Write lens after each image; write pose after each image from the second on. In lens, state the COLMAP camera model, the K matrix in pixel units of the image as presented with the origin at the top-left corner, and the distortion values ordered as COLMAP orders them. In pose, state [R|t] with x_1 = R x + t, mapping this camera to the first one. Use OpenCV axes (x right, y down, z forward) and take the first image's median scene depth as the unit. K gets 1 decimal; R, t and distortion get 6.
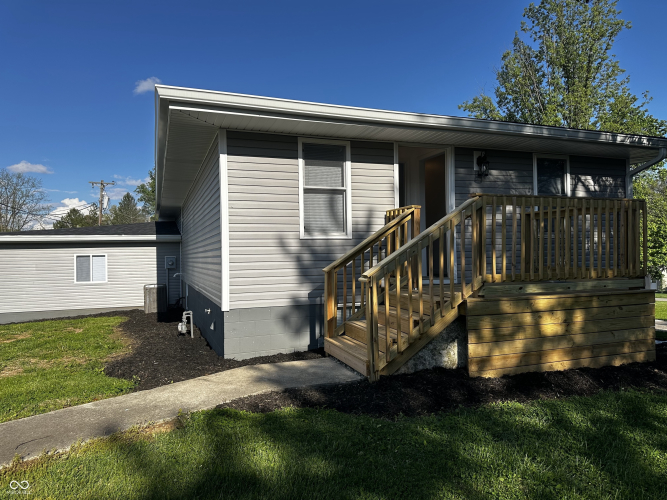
lens RADIAL K [[465.2, 0, 330.8], [0, 465.2, 248.1], [0, 0, 1]] dist [0.122887, -0.177329]
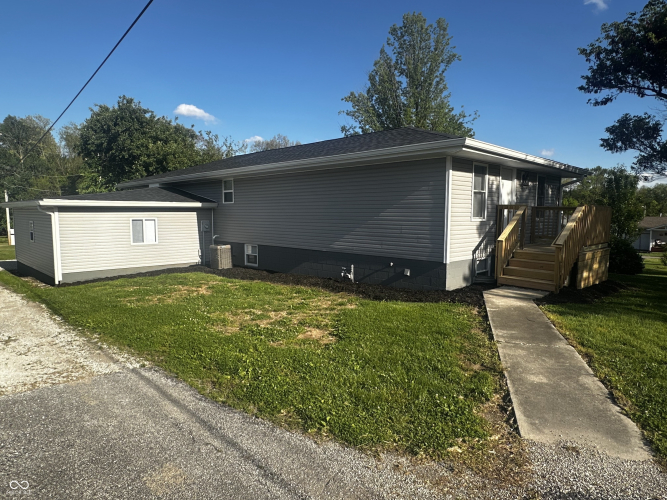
lens RADIAL K [[423.6, 0, 333.5], [0, 423.6, 250.0], [0, 0, 1]] dist [-0.002858, -0.000499]
pose [[0.891157, -0.028106, 0.452824, -0.565126], [-0.025721, 0.993344, 0.112274, -0.035152], [-0.452965, -0.111701, 0.884503, -0.075996]]
